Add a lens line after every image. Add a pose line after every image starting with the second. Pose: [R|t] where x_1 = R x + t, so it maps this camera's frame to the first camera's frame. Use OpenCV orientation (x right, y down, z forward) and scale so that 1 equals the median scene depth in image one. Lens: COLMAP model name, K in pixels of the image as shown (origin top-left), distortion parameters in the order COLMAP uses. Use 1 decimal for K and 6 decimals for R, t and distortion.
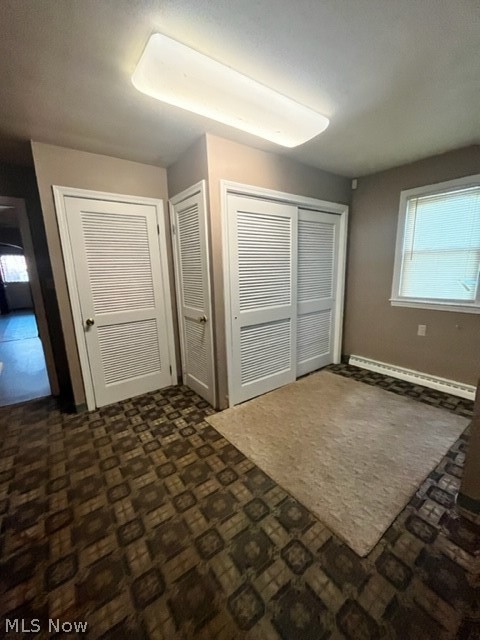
lens RADIAL K [[260.7, 0, 241.3], [0, 260.7, 320.6], [0, 0, 1]] dist [-0.003552, -0.000245]
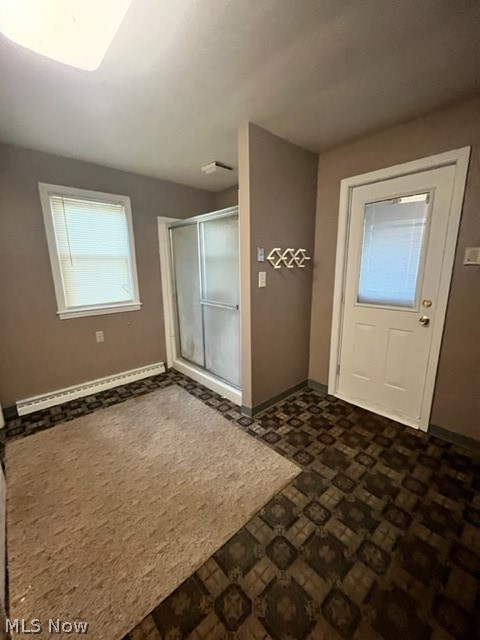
lens RADIAL K [[260.7, 0, 242.4], [0, 260.7, 318.3], [0, 0, 1]] dist [-0.003552, -0.000245]
pose [[-0.101870, -0.167709, 0.980559, -0.405318], [0.212914, 0.959171, 0.186171, -0.121484], [-0.971746, 0.227740, -0.062003, 0.642422]]
